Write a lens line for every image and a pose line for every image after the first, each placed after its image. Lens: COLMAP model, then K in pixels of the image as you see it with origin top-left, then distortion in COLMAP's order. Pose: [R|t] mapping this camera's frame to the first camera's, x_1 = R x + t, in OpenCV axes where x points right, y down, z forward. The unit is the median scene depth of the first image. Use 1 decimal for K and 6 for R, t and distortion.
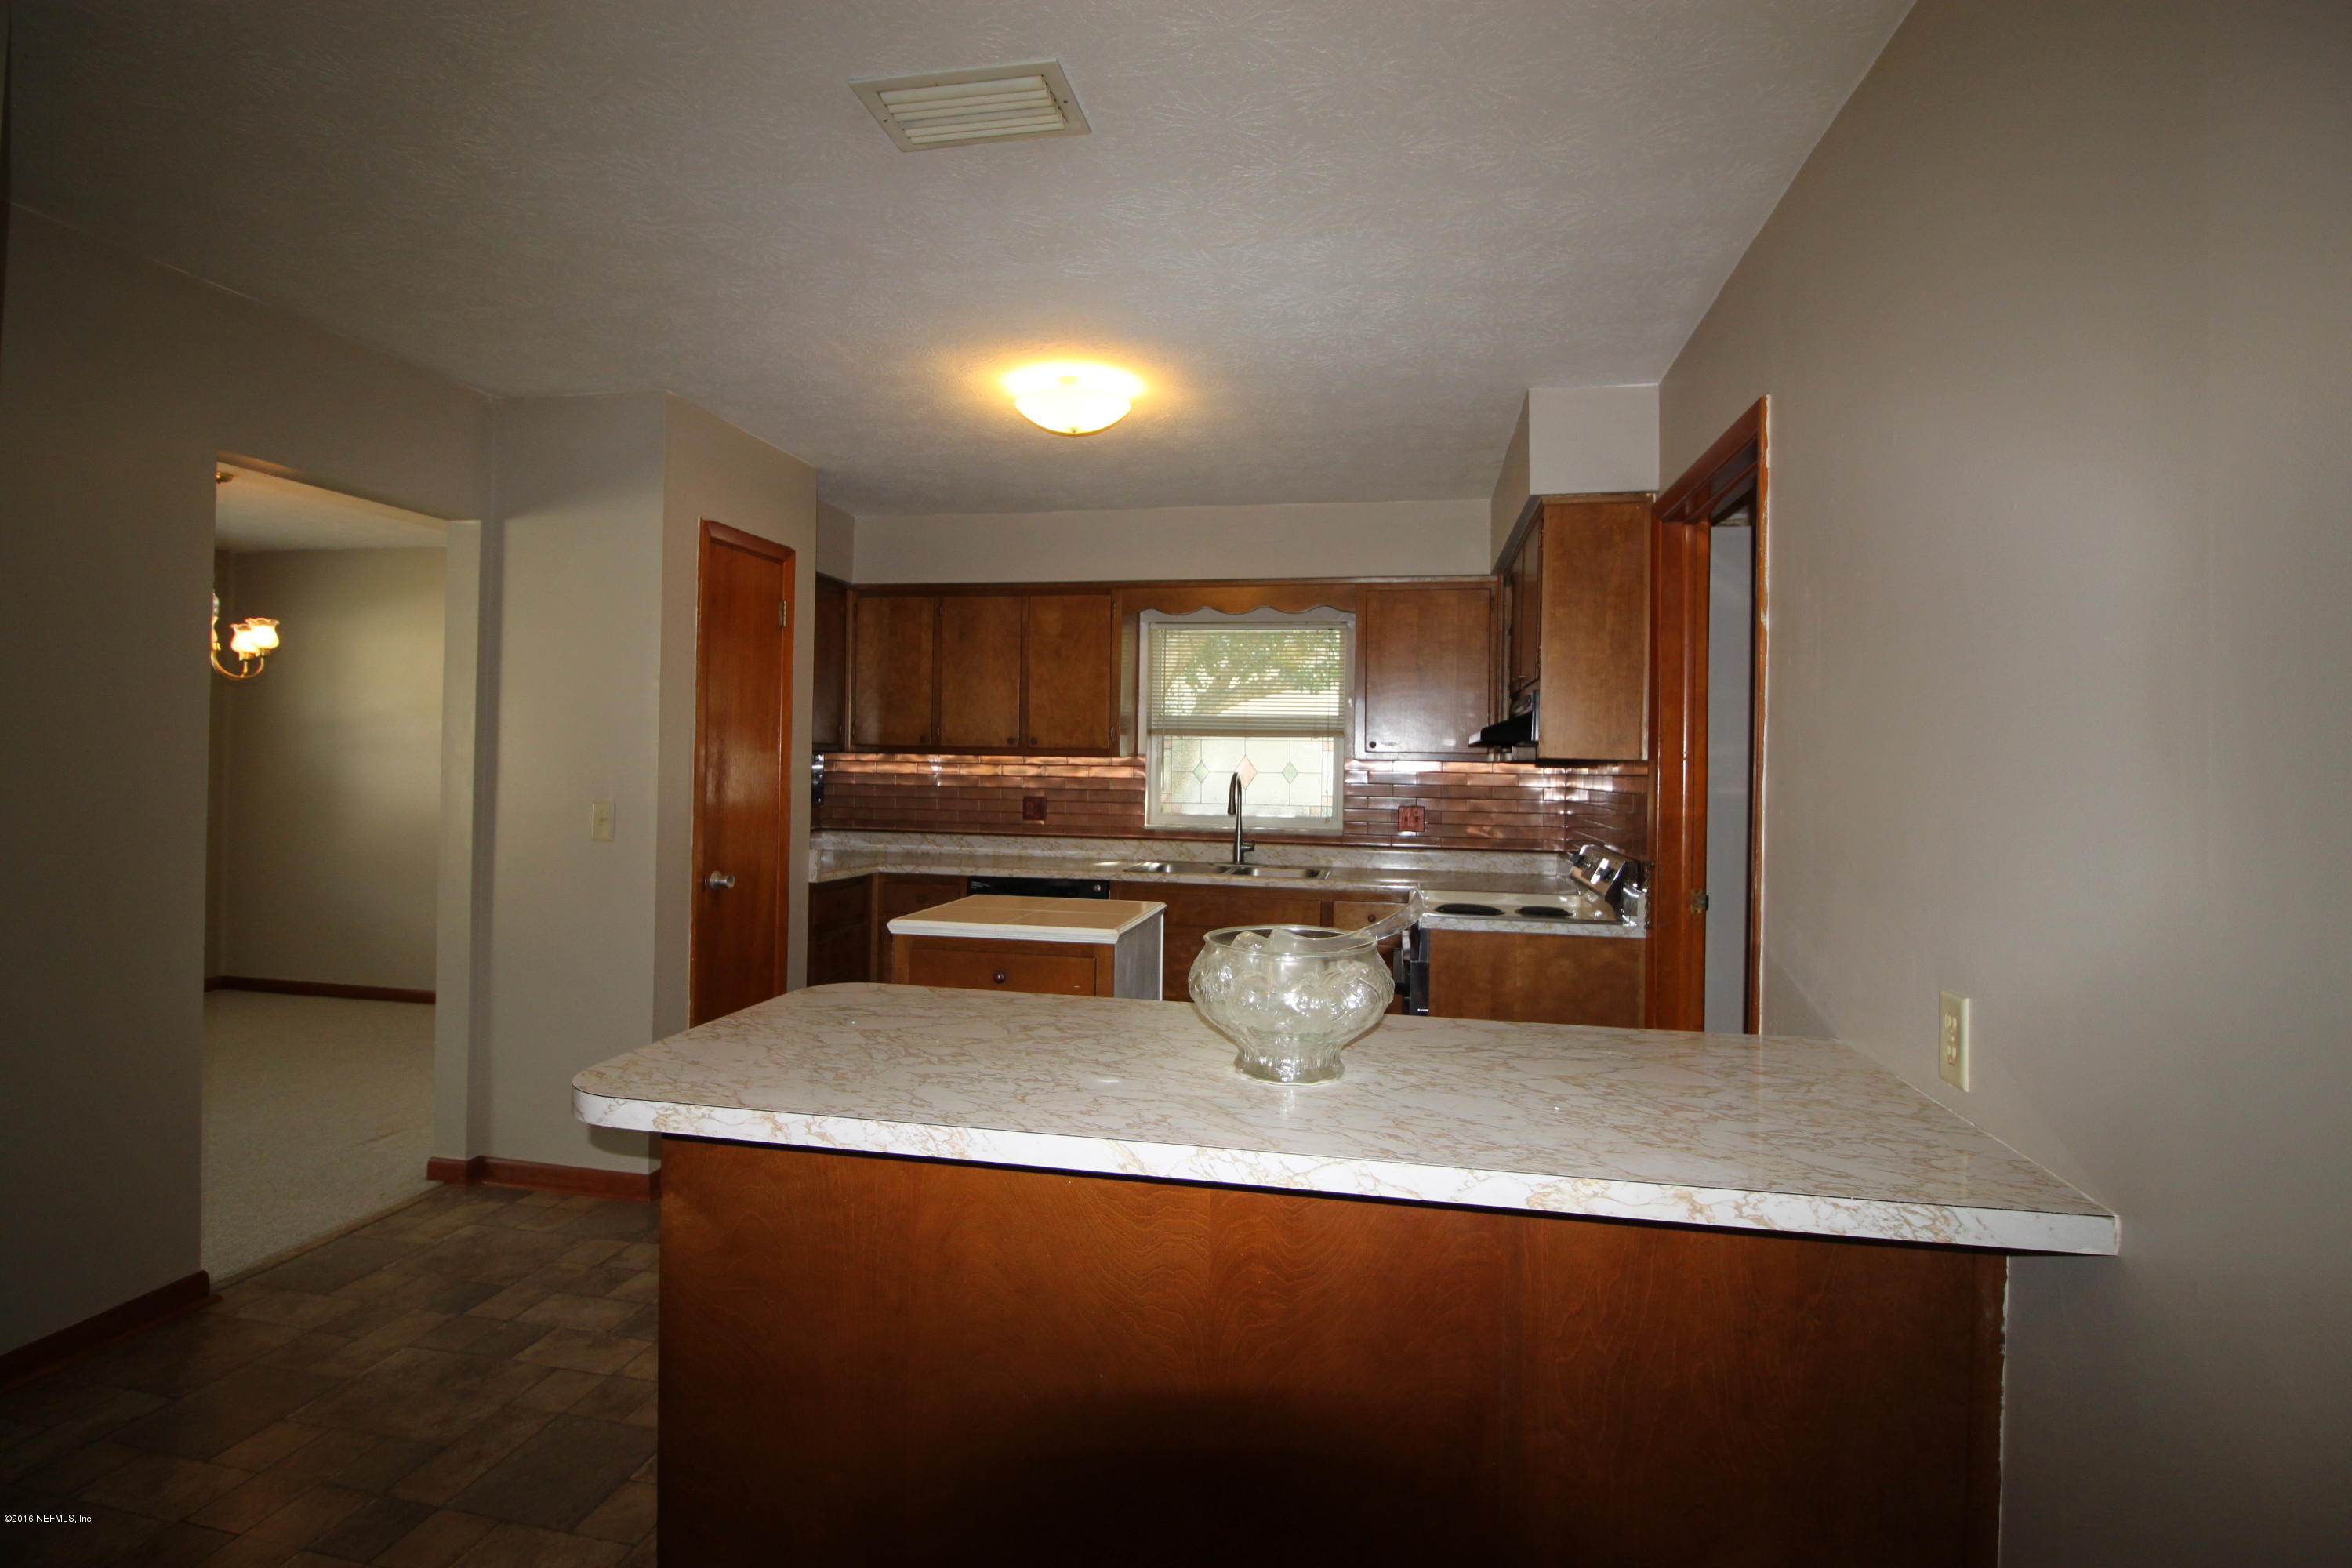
lens RADIAL K [[1074.7, 0, 1173.3], [0, 1074.7, 775.3], [0, 0, 1]] dist [-0.014169, -0.001075]
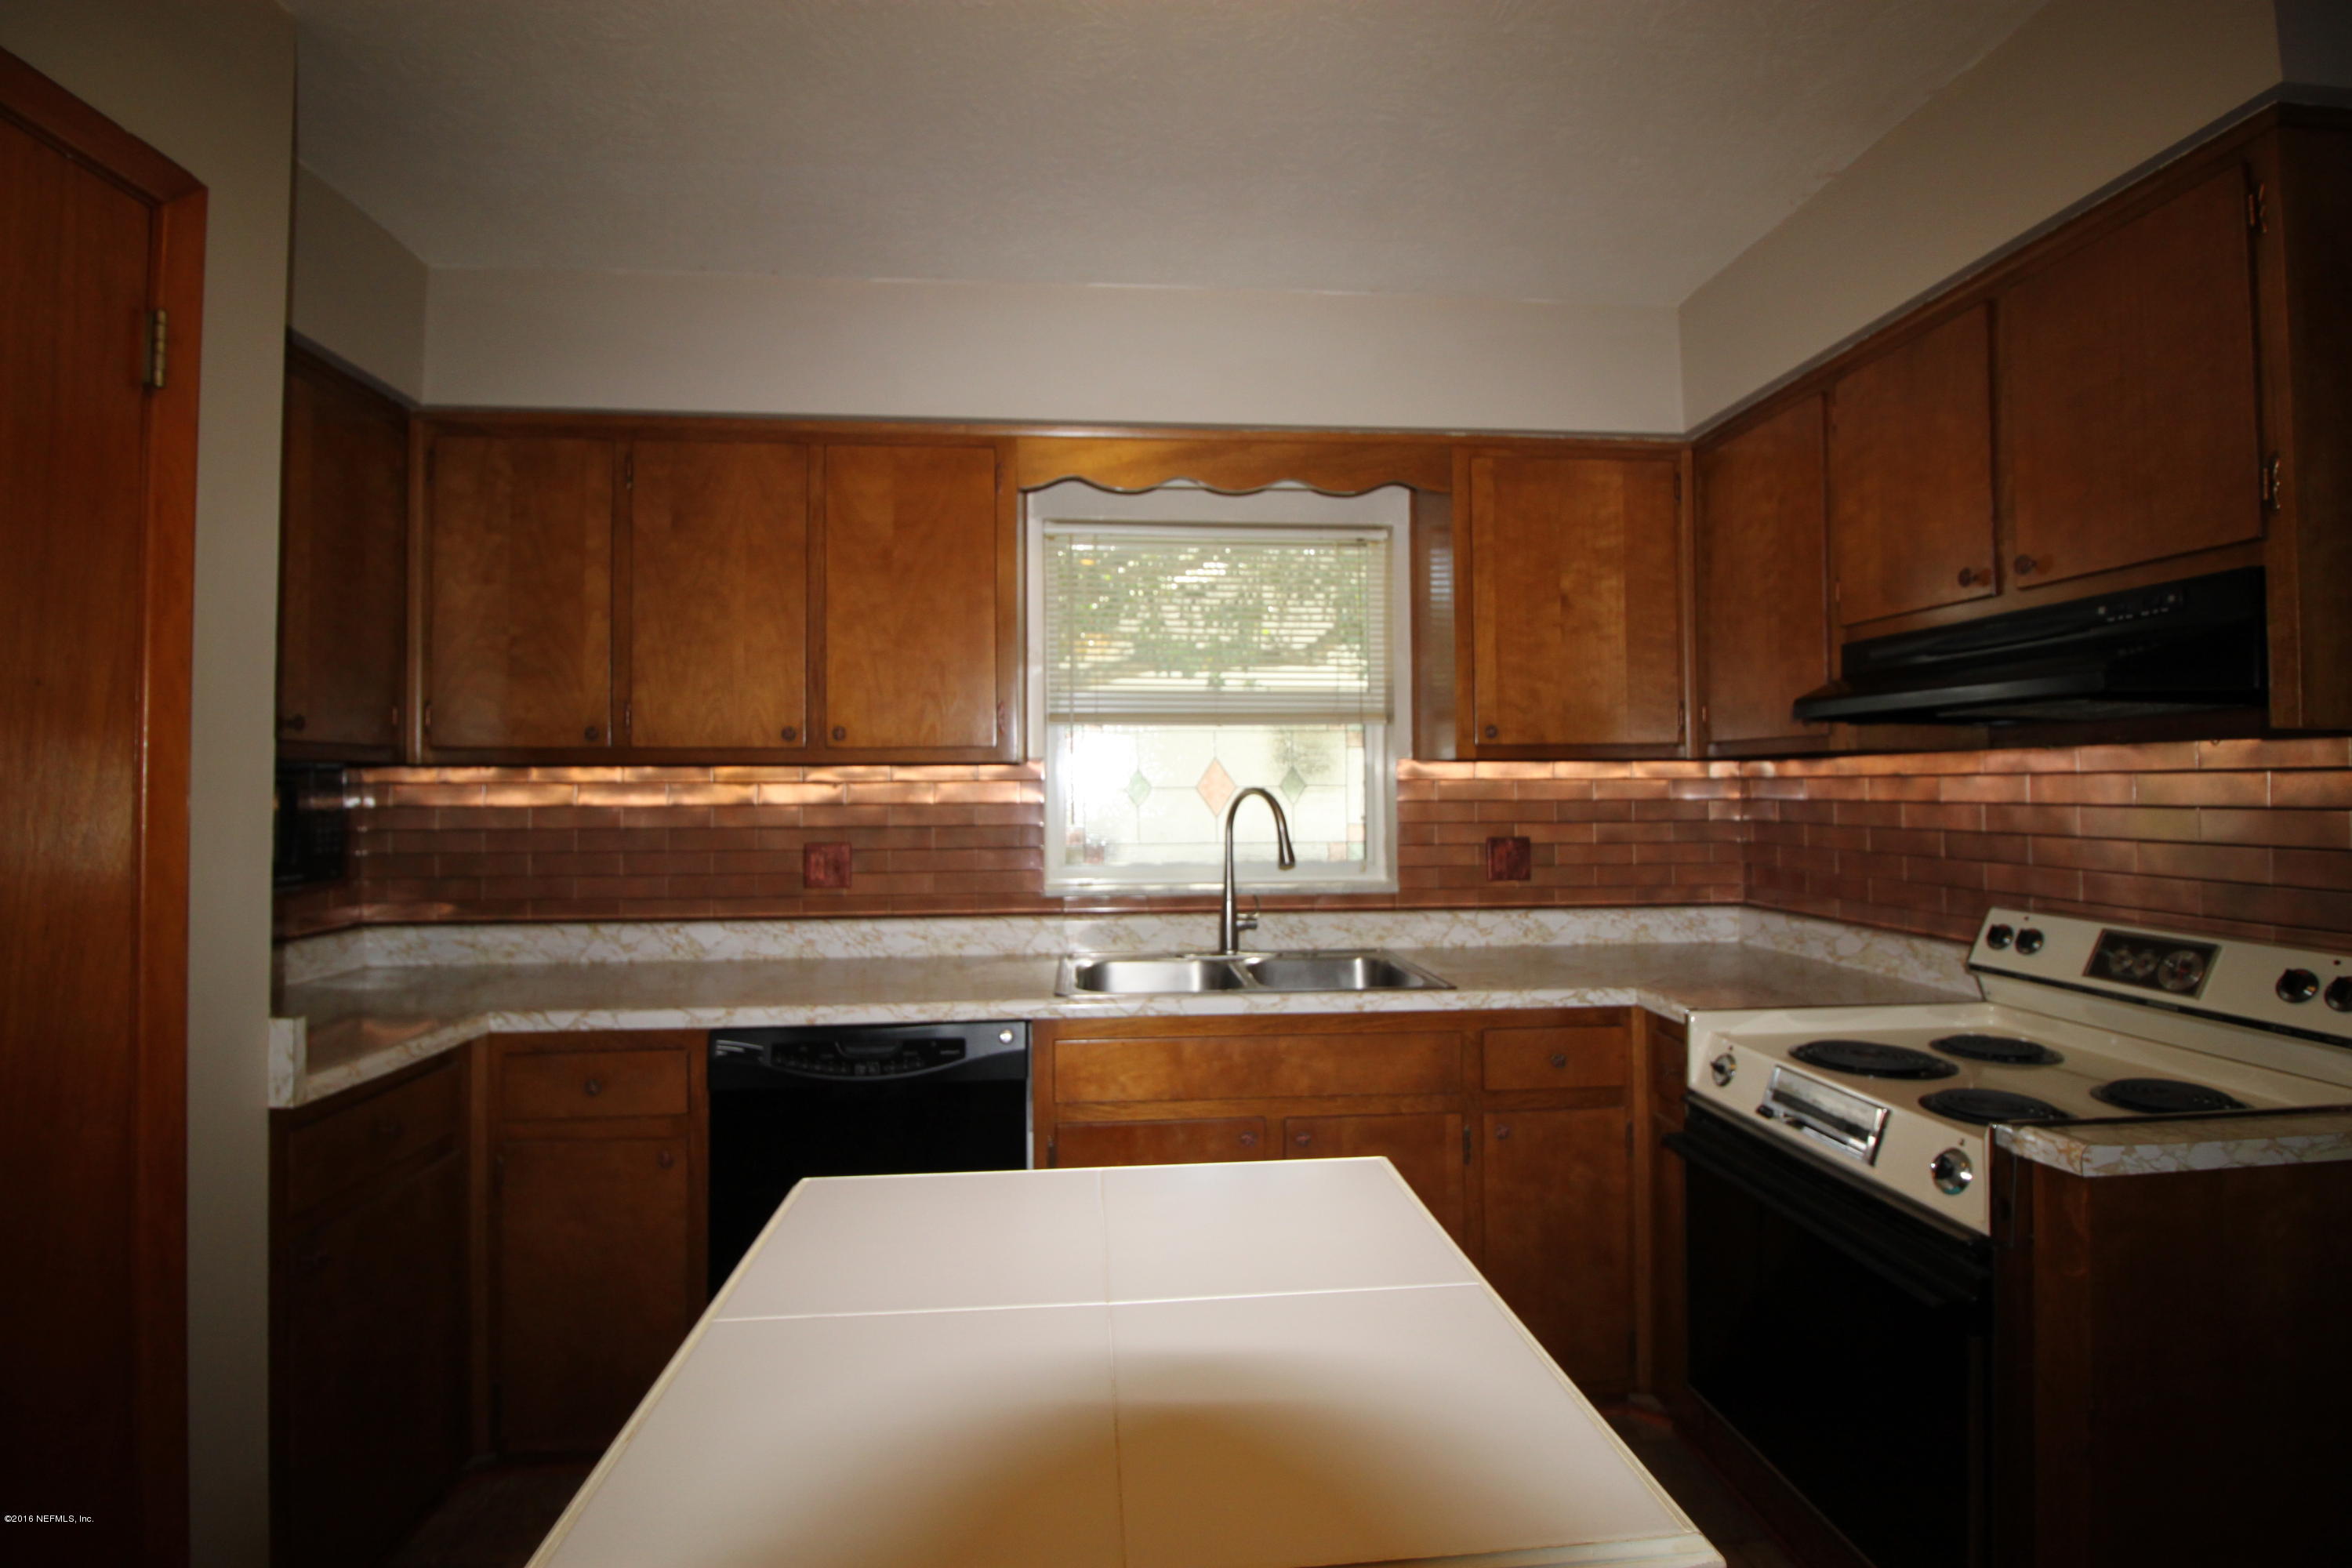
lens RADIAL K [[1074.7, 0, 1182.6], [0, 1074.7, 764.5], [0, 0, 1]] dist [-0.014169, -0.001075]
pose [[0.957211, -0.017339, 0.288870, -0.116341], [0.025123, 0.999414, -0.023260, -0.002181], [-0.288297, 0.029522, 0.957086, 0.456766]]
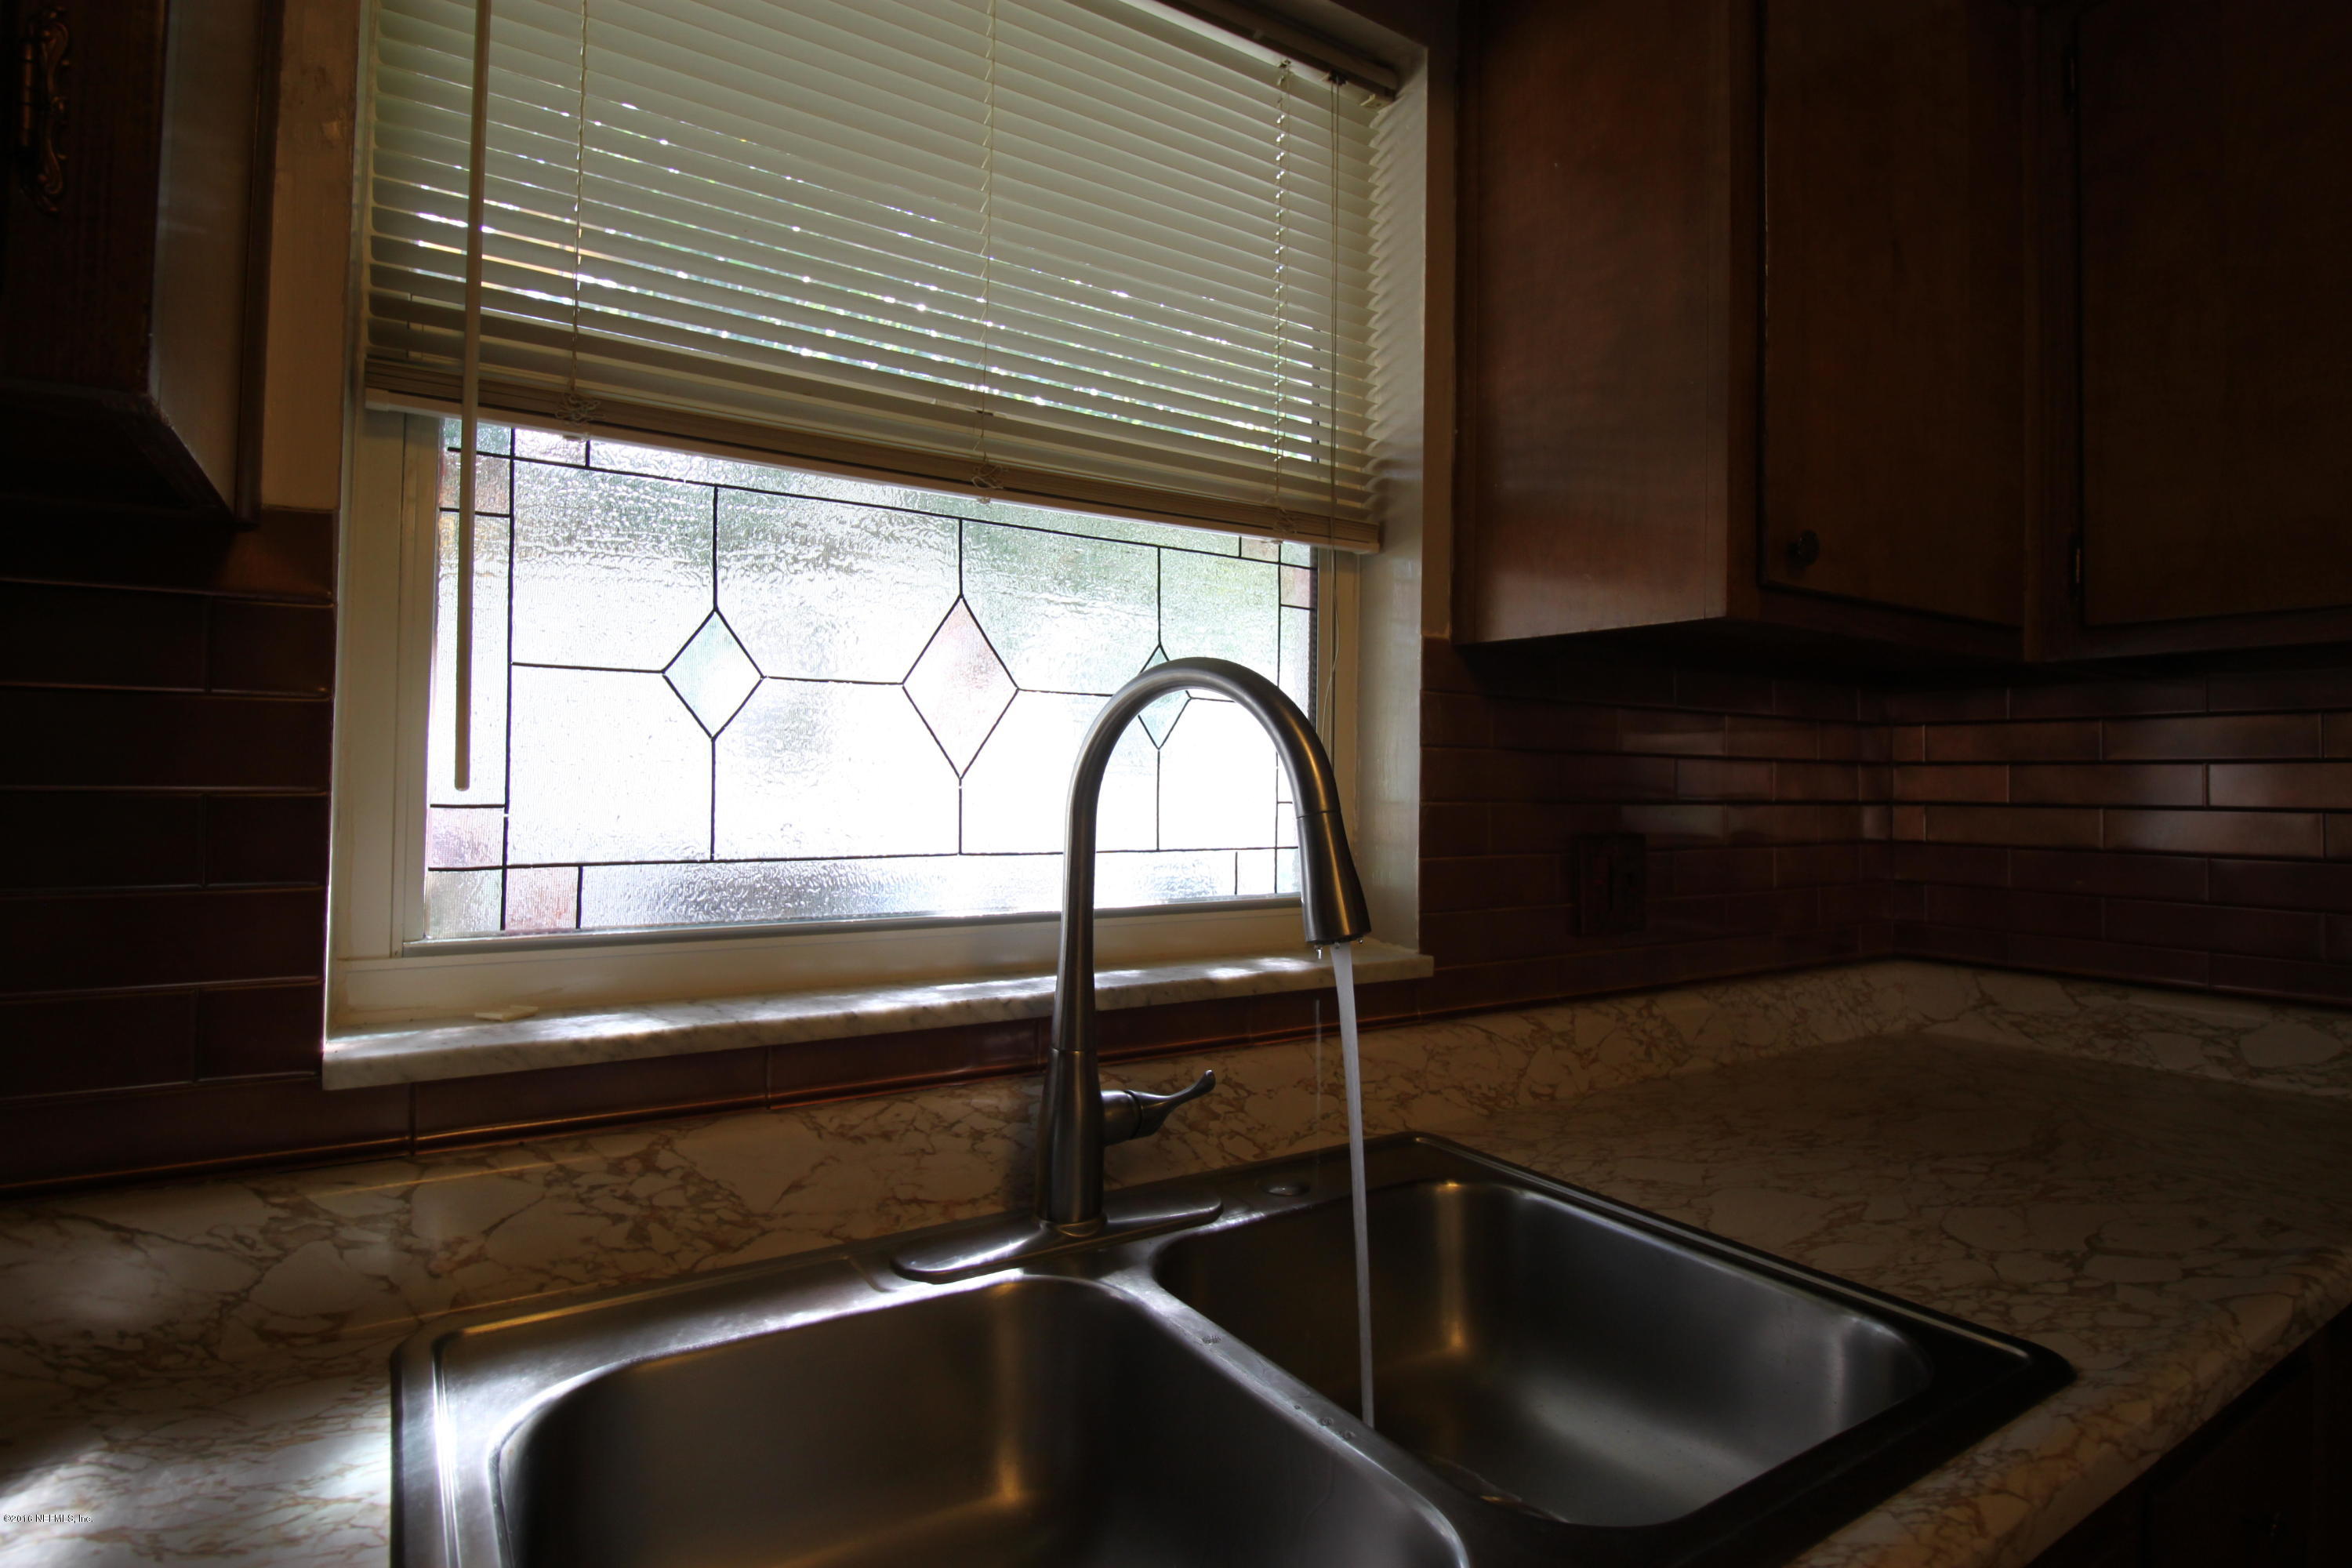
lens RADIAL K [[1186.1, 0, 1182.4], [0, 1186.1, 782.2], [0, 0, 1]] dist [-0.002885, 0.000040]
pose [[0.715466, -0.004544, 0.698632, -0.049642], [0.008040, 0.999966, -0.001730, 0.015807], [-0.698601, 0.006855, 0.715479, 0.834250]]
